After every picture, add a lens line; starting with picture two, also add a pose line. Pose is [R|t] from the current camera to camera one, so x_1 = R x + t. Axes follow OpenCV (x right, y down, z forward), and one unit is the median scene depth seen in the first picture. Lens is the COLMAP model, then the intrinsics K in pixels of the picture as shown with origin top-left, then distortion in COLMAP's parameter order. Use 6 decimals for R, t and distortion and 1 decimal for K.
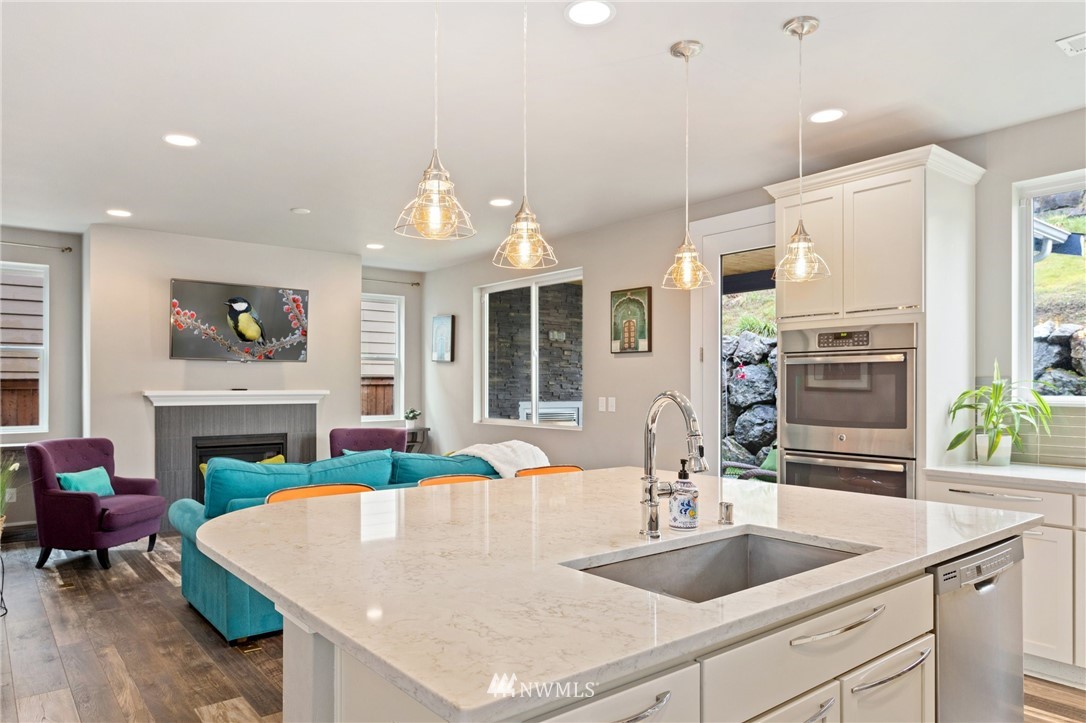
lens RADIAL K [[707.2, 0, 537.3], [0, 707.2, 380.2], [0, 0, 1]] dist [-0.000800, 0.002990]
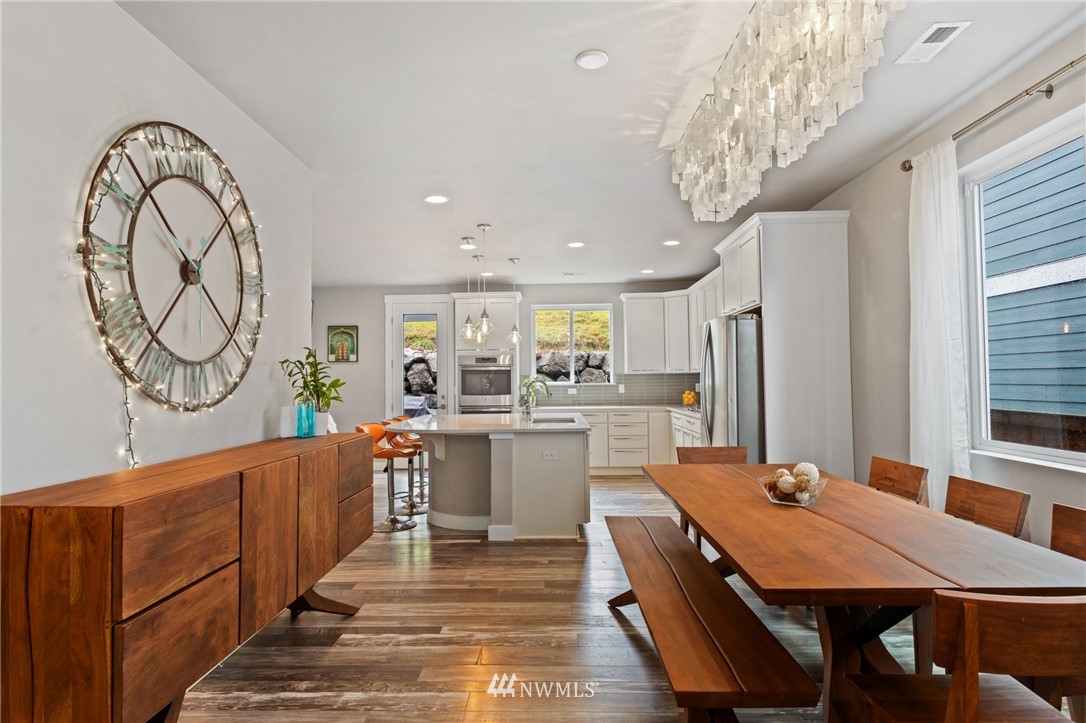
lens RADIAL K [[595.1, 0, 544.2], [0, 595.1, 375.7], [0, 0, 1]] dist [0.007657, 0.000593]
pose [[0.635469, -0.000052, 0.772126, -0.656807], [0.004728, 0.999982, -0.003824, 0.003242], [-0.772112, 0.006081, 0.635458, -0.309370]]
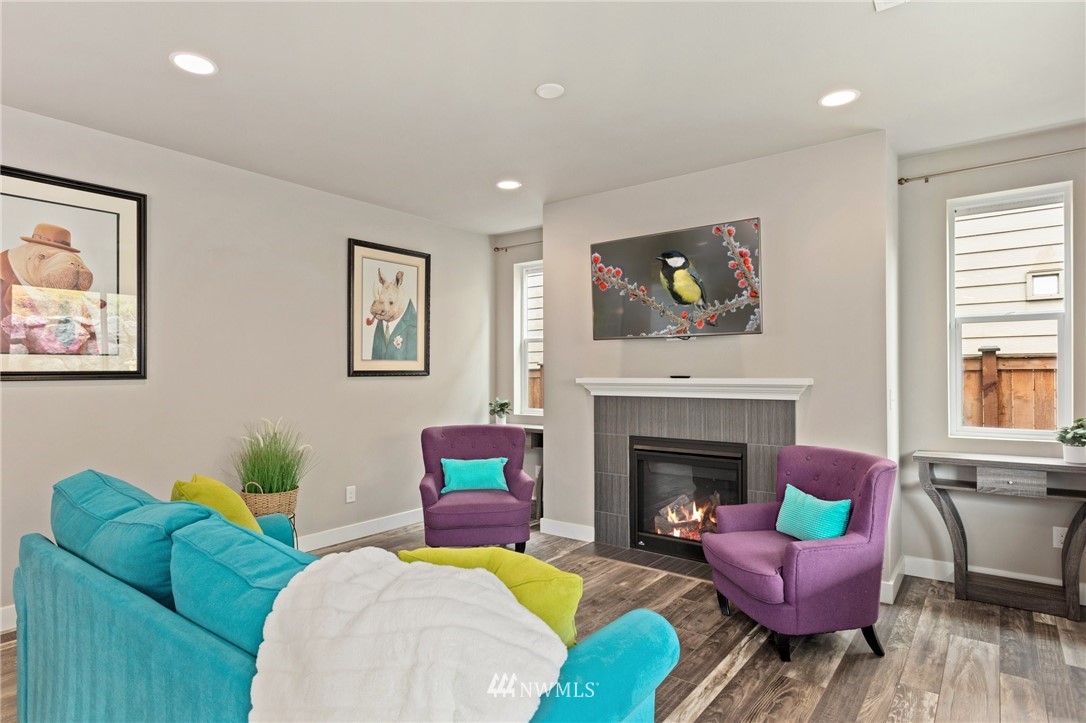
lens RADIAL K [[595.1, 0, 544.2], [0, 595.1, 375.7], [0, 0, 1]] dist [0.007657, 0.000593]
pose [[0.247950, 0.000425, -0.968773, 0.154323], [0.007099, 0.999972, 0.002255, 0.010372], [0.968747, -0.007436, 0.247940, 0.778813]]
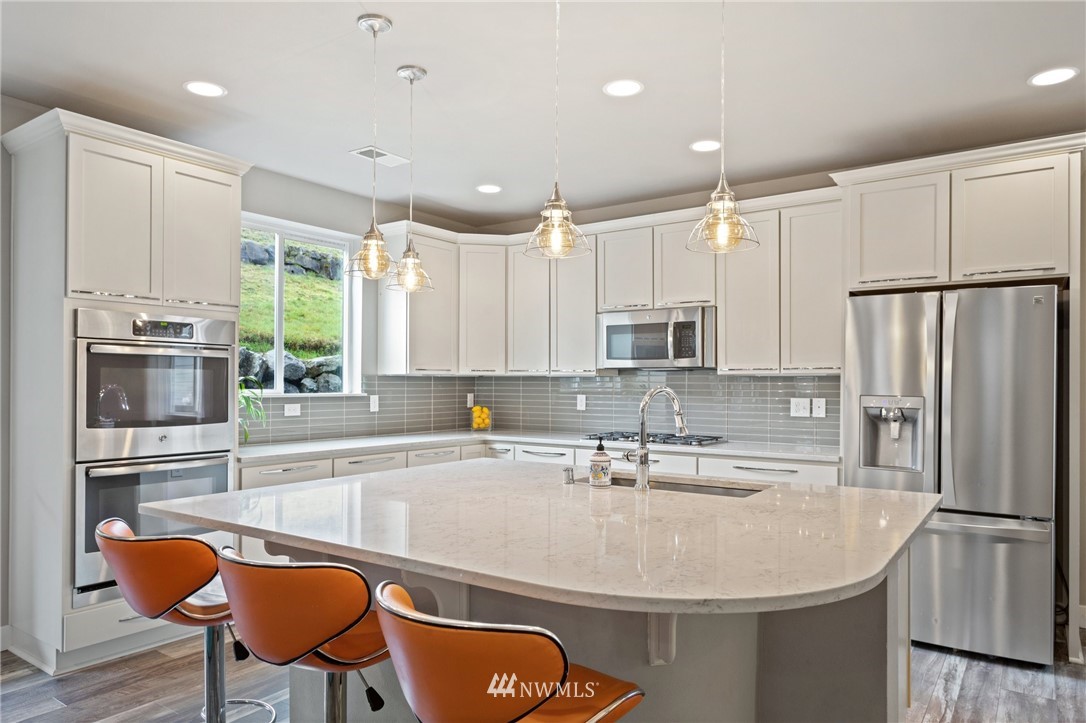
lens RADIAL K [[707.2, 0, 537.3], [0, 707.2, 380.2], [0, 0, 1]] dist [-0.000800, 0.002990]
pose [[-0.288285, 0.007473, 0.957516, -0.347688], [-0.005227, 0.999942, -0.009378, 0.008065], [-0.957531, -0.007708, -0.288229, 0.493583]]
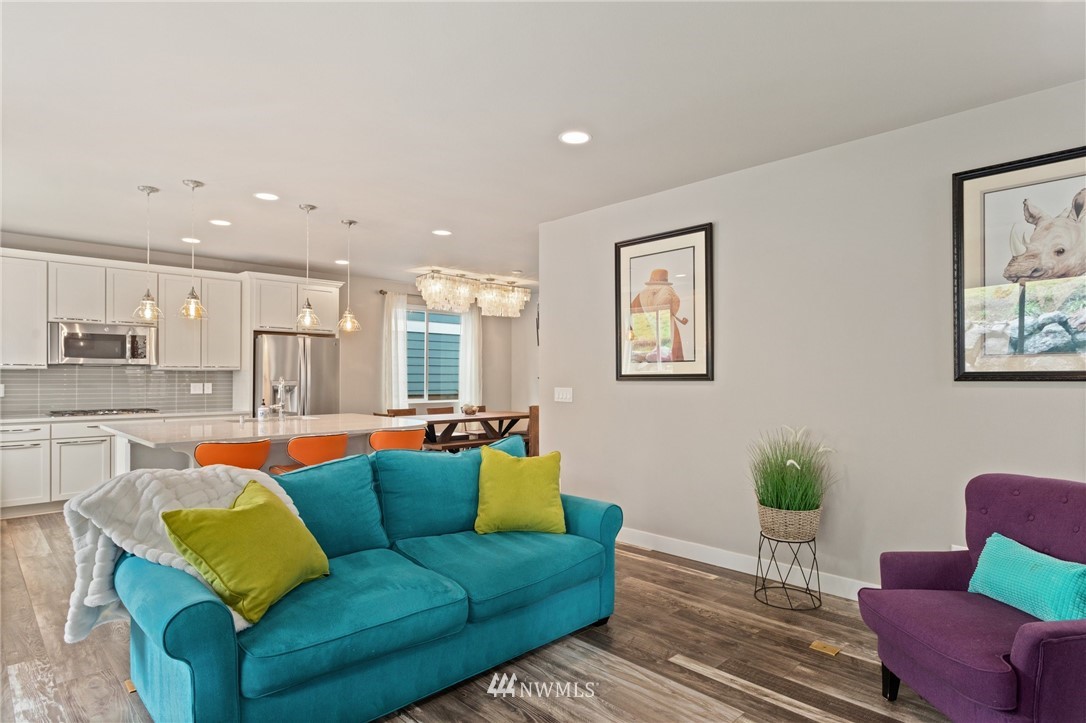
lens RADIAL K [[595.1, 0, 544.2], [0, 595.1, 375.7], [0, 0, 1]] dist [0.007657, 0.000593]
pose [[-0.993777, -0.000313, -0.111392, -0.231437], [0.000118, 0.999993, -0.003860, 0.009019], [0.111392, -0.003850, -0.993769, 1.186642]]
